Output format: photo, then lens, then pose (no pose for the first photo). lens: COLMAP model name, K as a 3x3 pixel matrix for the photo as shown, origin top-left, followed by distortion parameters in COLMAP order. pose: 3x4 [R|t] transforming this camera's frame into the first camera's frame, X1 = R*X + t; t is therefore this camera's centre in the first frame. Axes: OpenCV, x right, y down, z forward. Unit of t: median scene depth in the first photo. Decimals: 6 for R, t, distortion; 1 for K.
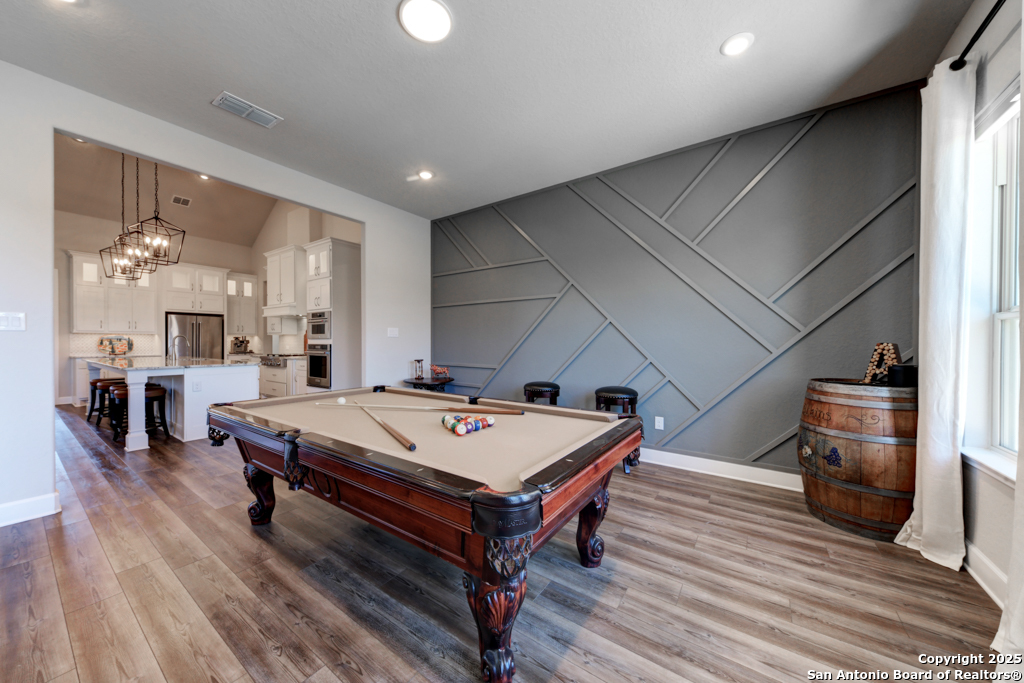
lens RADIAL K [[352.0, 0, 511.9], [0, 352.0, 337.1], [0, 0, 1]] dist [-0.000797, -0.001007]
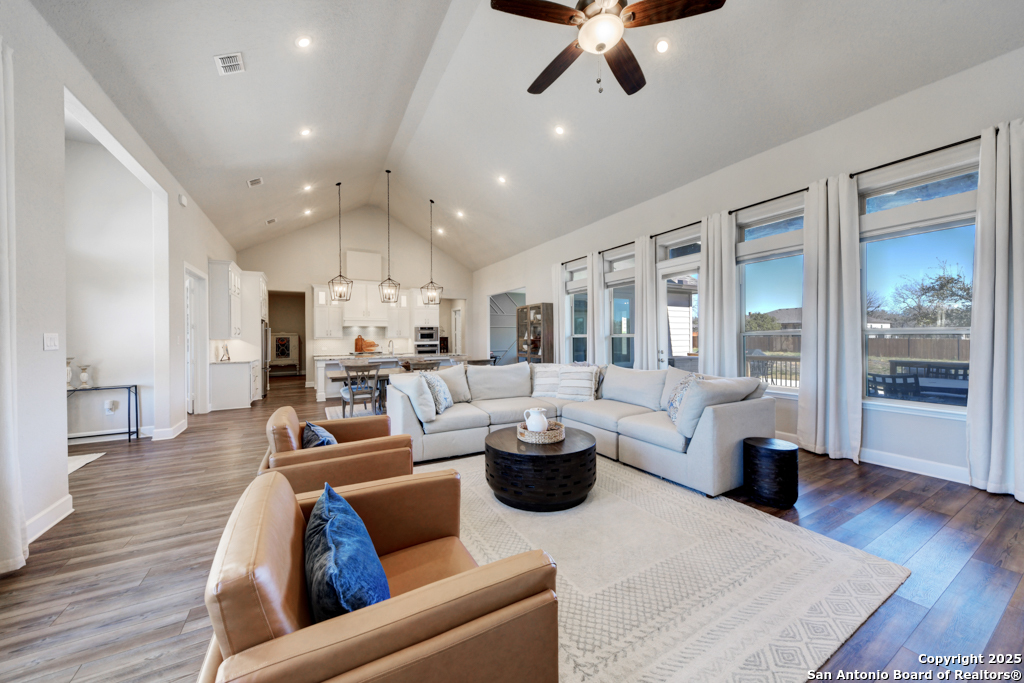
lens RADIAL K [[352.0, 0, 516.6], [0, 352.0, 341.1], [0, 0, 1]] dist [-0.000797, -0.001007]
pose [[0.430297, -0.008866, 0.902644, -1.687963], [-0.000084, 0.999951, 0.009861, -0.011513], [-0.902688, -0.004319, 0.430275, -0.208715]]
